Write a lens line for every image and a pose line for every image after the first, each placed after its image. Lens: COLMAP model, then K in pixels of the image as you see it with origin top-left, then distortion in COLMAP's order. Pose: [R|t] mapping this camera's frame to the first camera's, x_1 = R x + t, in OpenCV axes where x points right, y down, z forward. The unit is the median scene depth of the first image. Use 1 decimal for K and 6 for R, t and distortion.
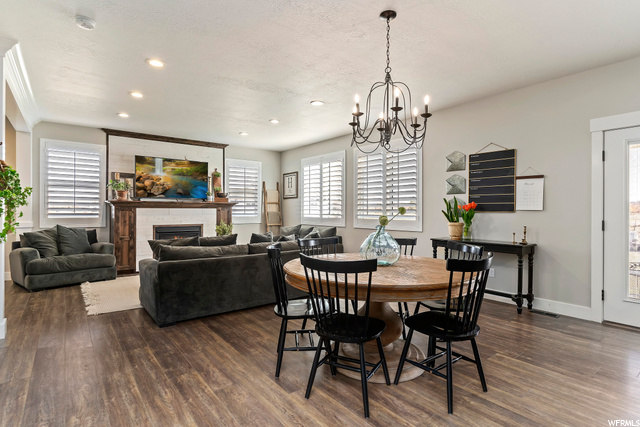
lens RADIAL K [[329.4, 0, 318.1], [0, 329.4, 215.4], [0, 0, 1]] dist [-0.013031, 0.007579]
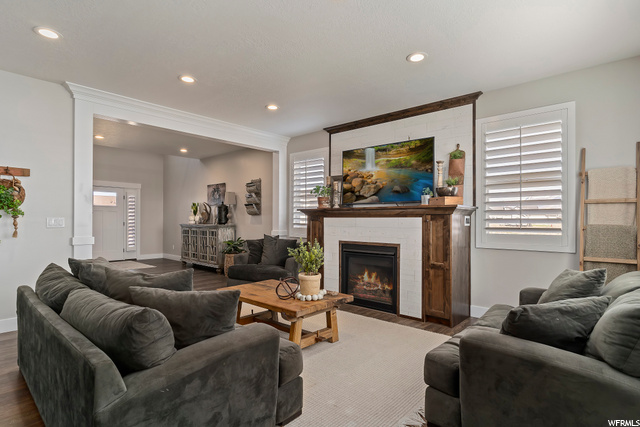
lens RADIAL K [[329.4, 0, 319.8], [0, 329.4, 220.3], [0, 0, 1]] dist [-0.013031, 0.007579]
pose [[0.192489, 0.001211, -0.981298, 0.199088], [-0.017517, 0.999844, -0.002202, -0.011798], [0.981143, 0.017613, 0.192480, 0.745003]]
